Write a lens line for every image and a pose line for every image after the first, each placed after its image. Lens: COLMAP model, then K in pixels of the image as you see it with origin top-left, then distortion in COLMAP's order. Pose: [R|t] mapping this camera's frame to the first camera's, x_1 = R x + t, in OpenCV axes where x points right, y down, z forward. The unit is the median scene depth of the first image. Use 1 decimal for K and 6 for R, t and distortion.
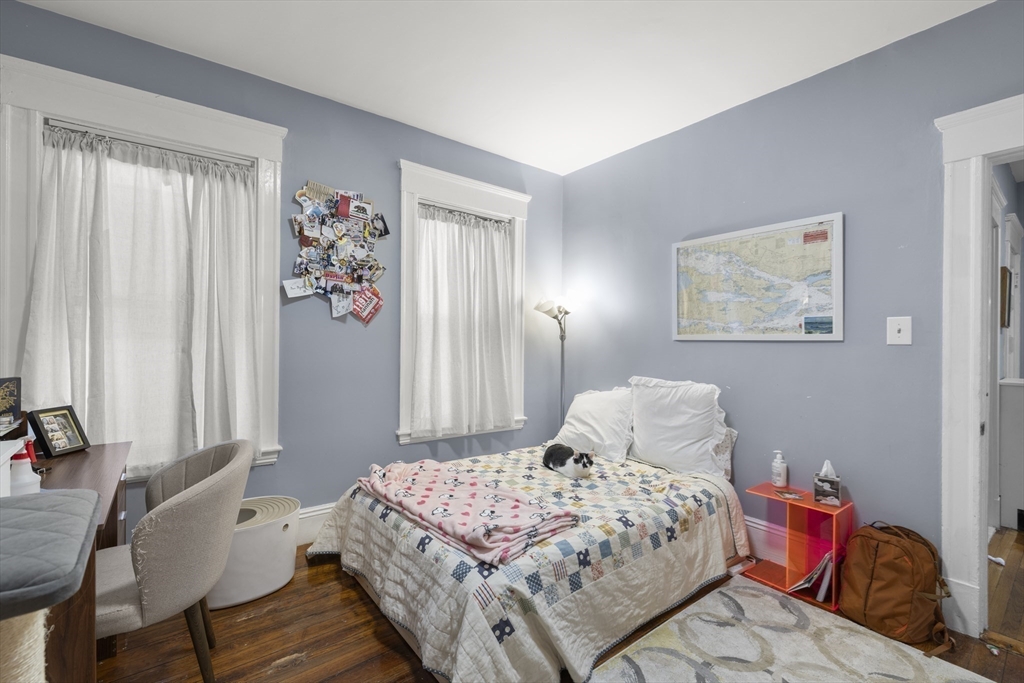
lens RADIAL K [[442.4, 0, 507.9], [0, 442.4, 341.2], [0, 0, 1]] dist [-0.004111, 0.000008]
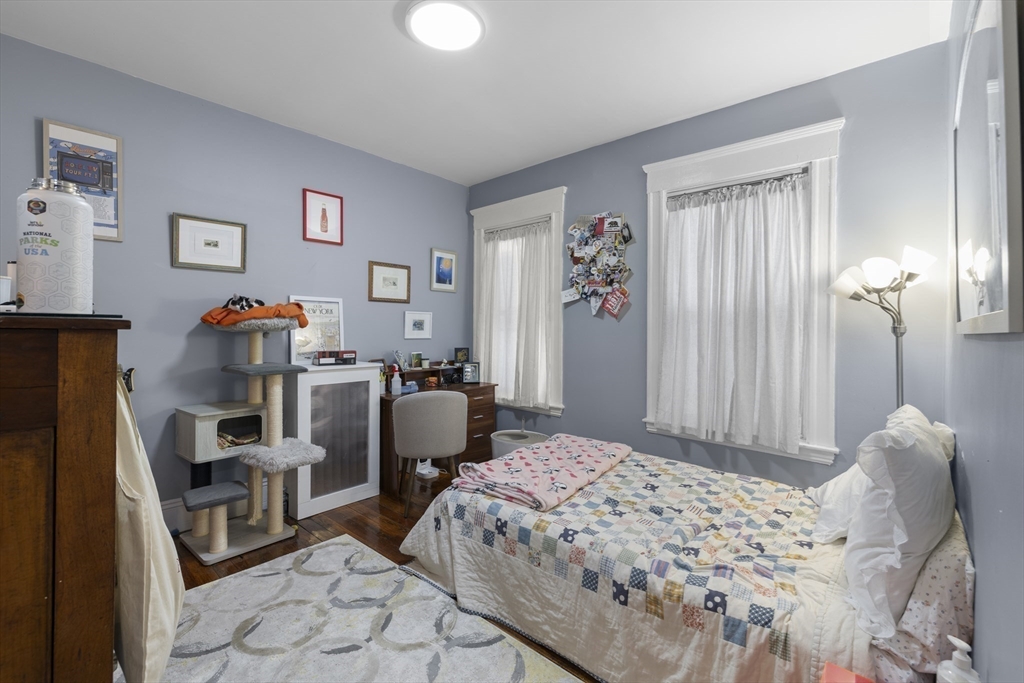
lens RADIAL K [[442.4, 0, 509.0], [0, 442.4, 333.8], [0, 0, 1]] dist [-0.004111, 0.000008]
pose [[0.181663, 0.003461, -0.983355, 0.839155], [-0.013180, 0.999913, 0.001084, 0.002350], [0.983272, 0.012764, 0.181693, 0.535222]]
